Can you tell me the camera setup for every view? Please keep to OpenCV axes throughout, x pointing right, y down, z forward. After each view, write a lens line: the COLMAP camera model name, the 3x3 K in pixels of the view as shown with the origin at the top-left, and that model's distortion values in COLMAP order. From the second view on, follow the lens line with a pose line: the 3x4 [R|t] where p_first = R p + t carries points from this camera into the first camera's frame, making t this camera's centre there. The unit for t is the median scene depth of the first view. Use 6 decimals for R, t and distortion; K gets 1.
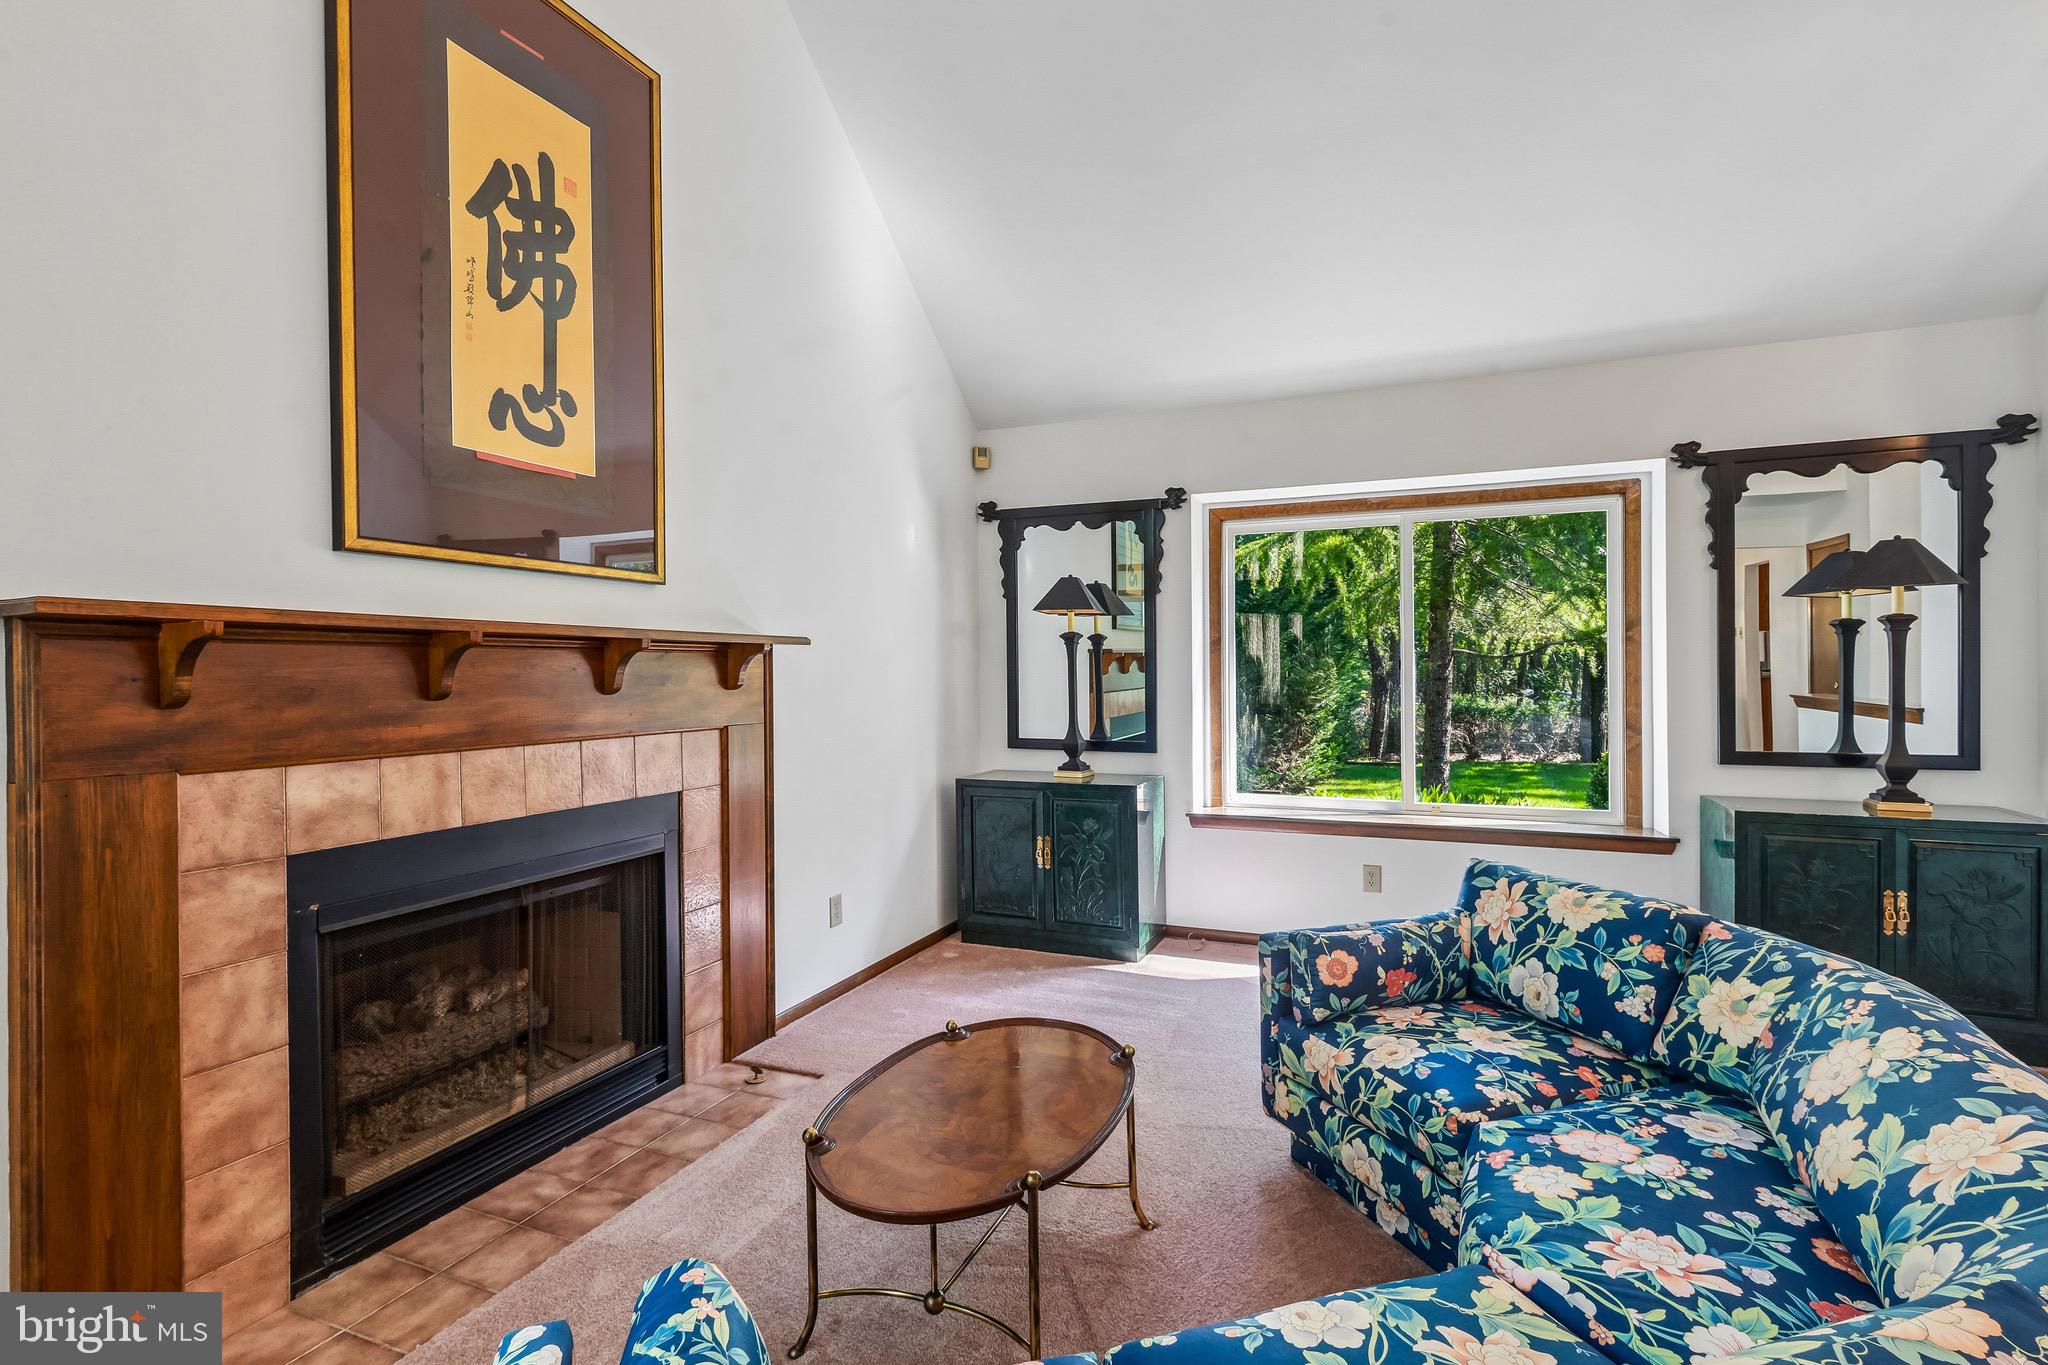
lens RADIAL K [[967.5, 0, 1023.7], [0, 967.5, 687.6], [0, 0, 1]] dist [0.000841, 0.000763]
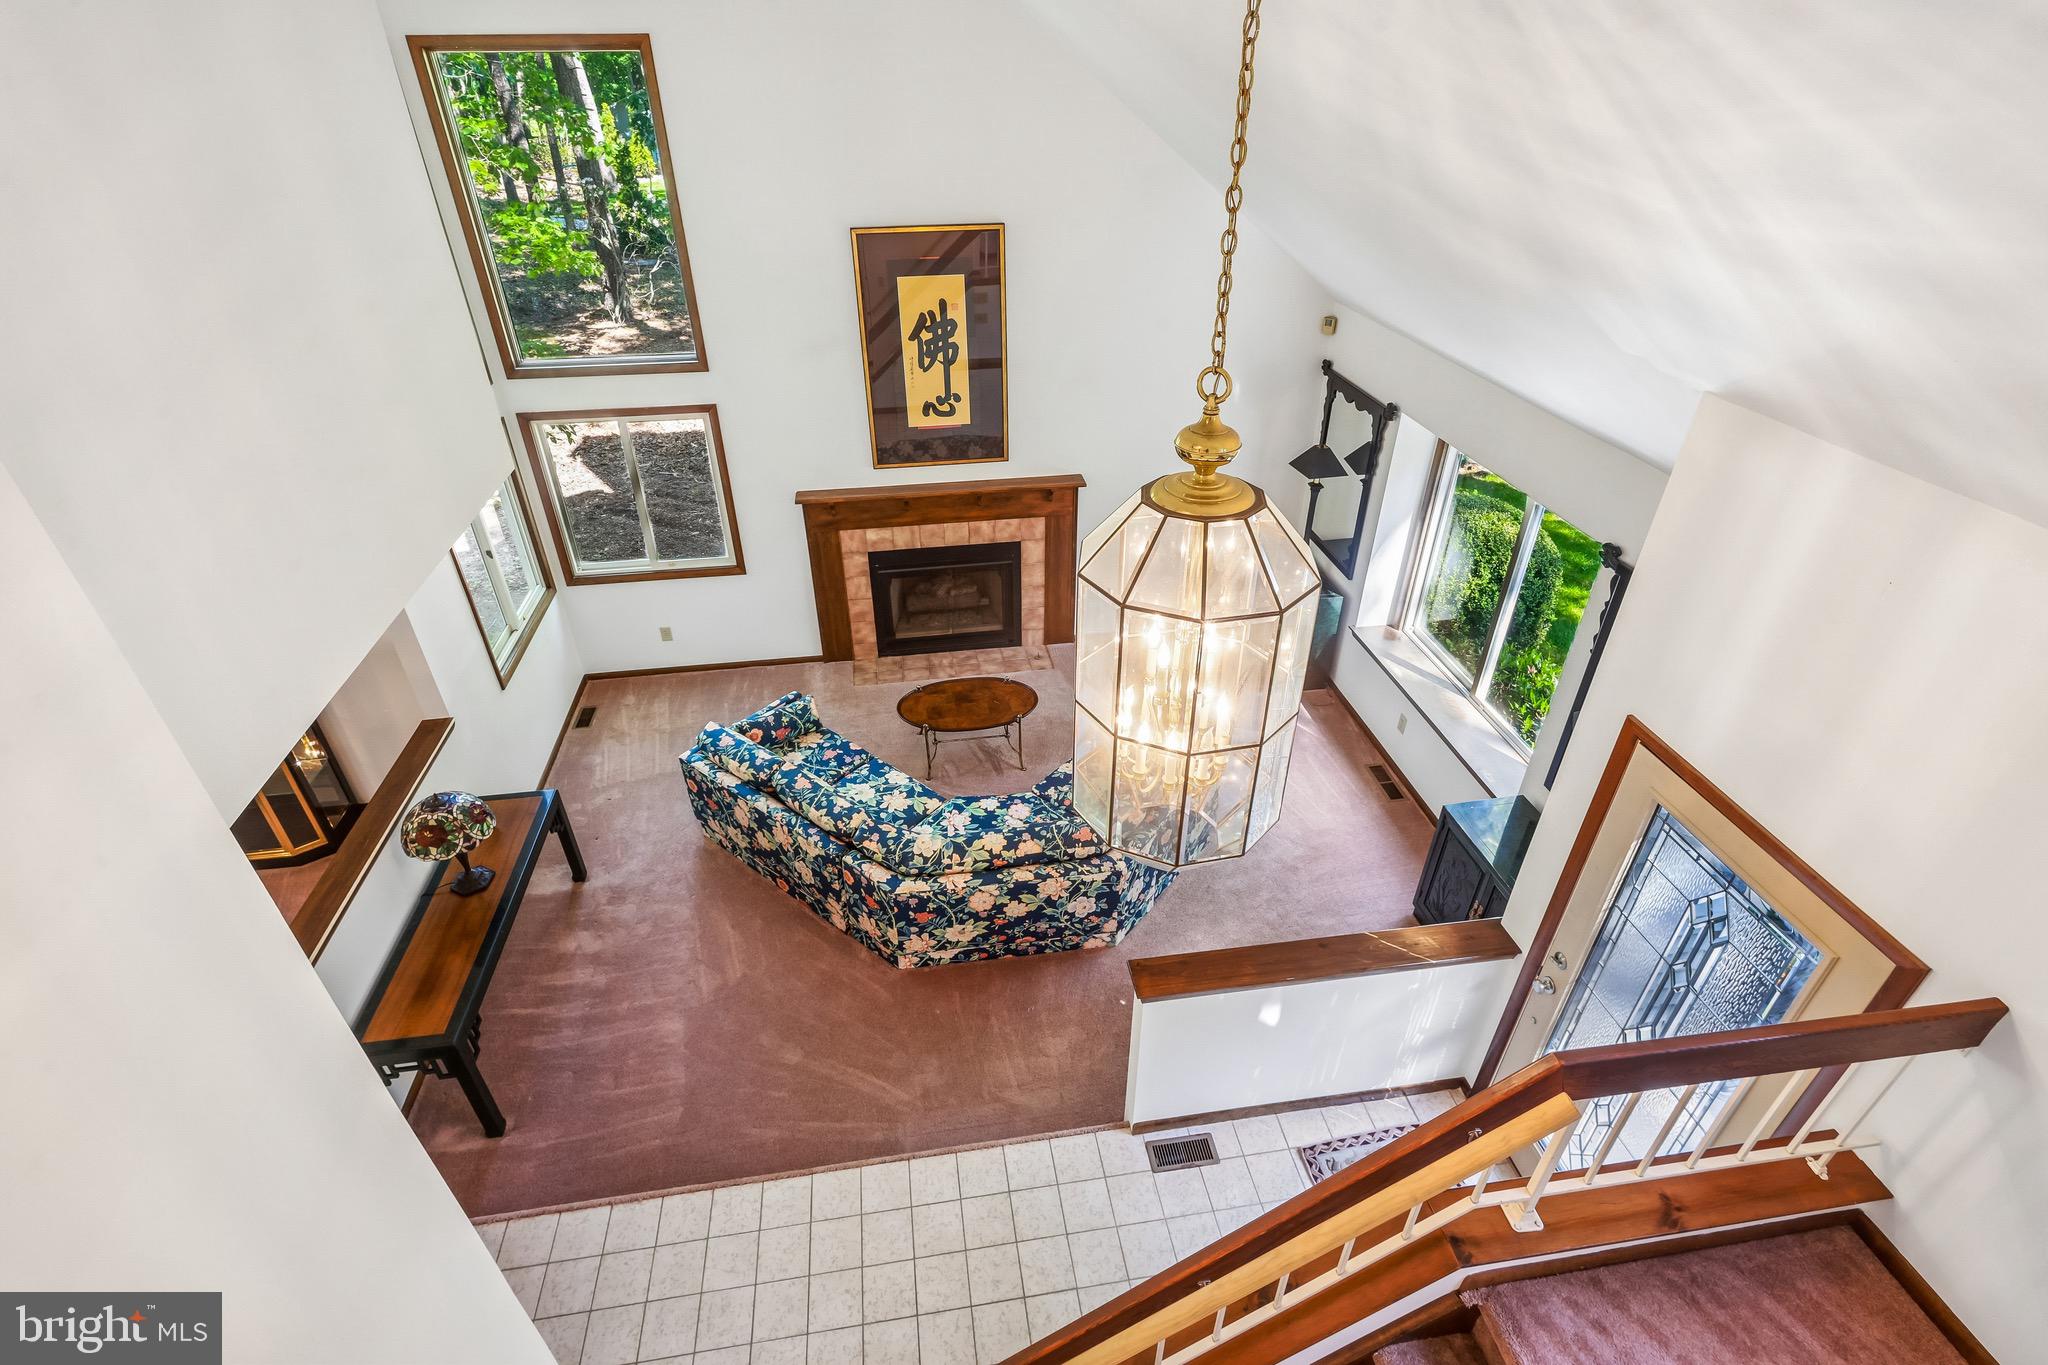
lens RADIAL K [[967.5, 0, 1040.8], [0, 967.5, 690.1], [0, 0, 1]] dist [0.000841, 0.000763]
pose [[0.528567, 0.481504, -0.699121, 1.580797], [-0.015857, 0.829026, 0.558985, -0.961106], [0.848744, -0.284375, 0.445831, -0.132184]]
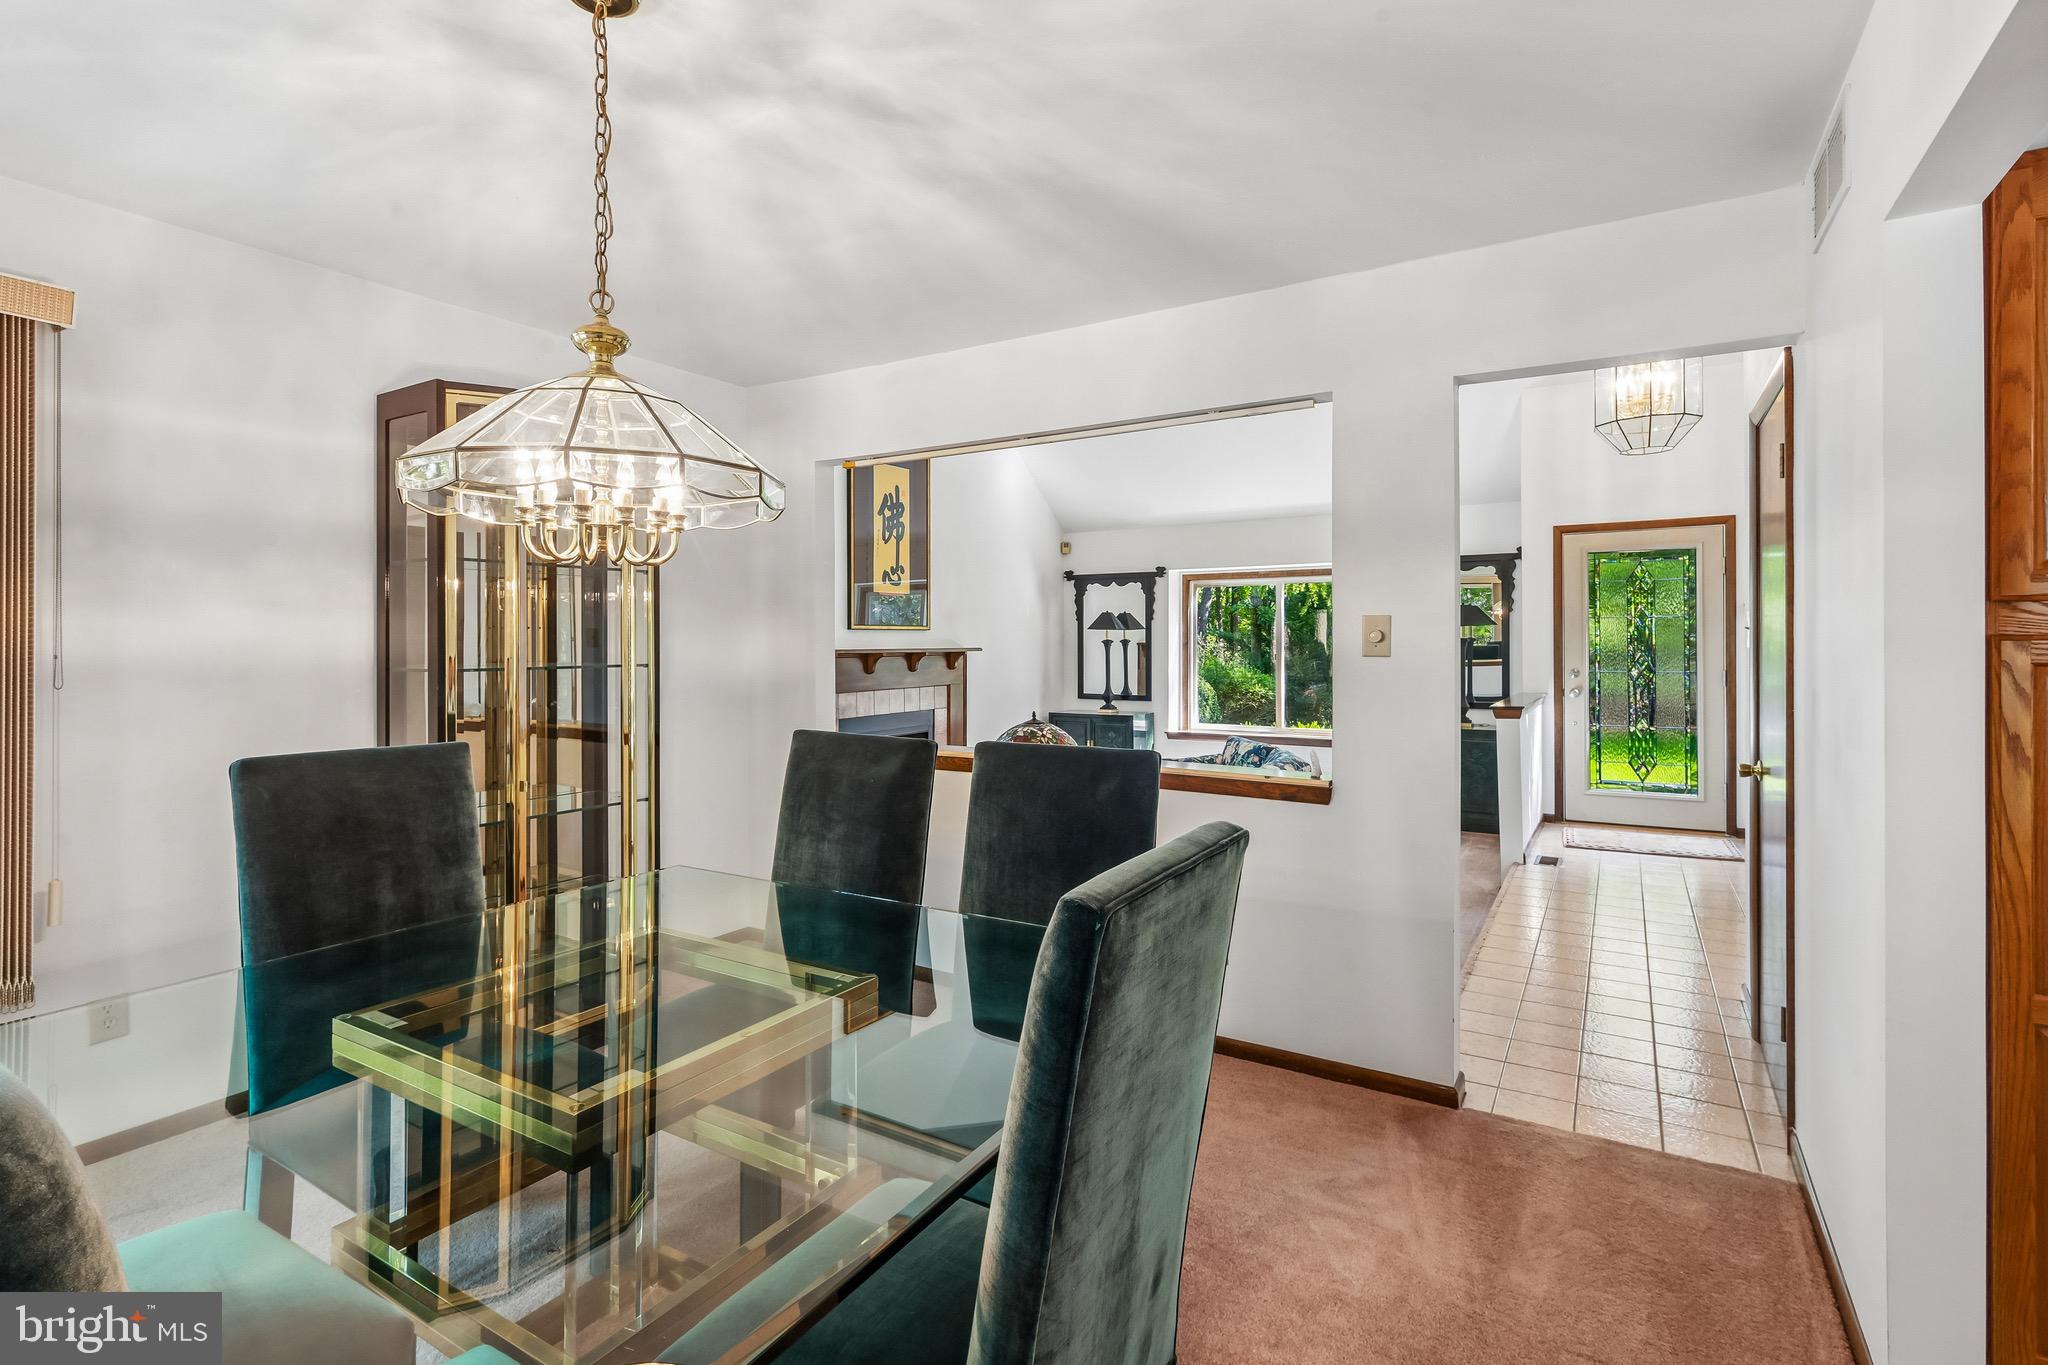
lens RADIAL K [[967.5, 0, 1038.0], [0, 967.5, 627.8], [0, 0, 1]] dist [0.000841, 0.000763]
pose [[0.991547, -0.000639, -0.129749, 0.262716], [-0.003275, 0.999546, -0.029953, -0.035500], [0.129709, 0.030125, 0.991094, -1.578245]]
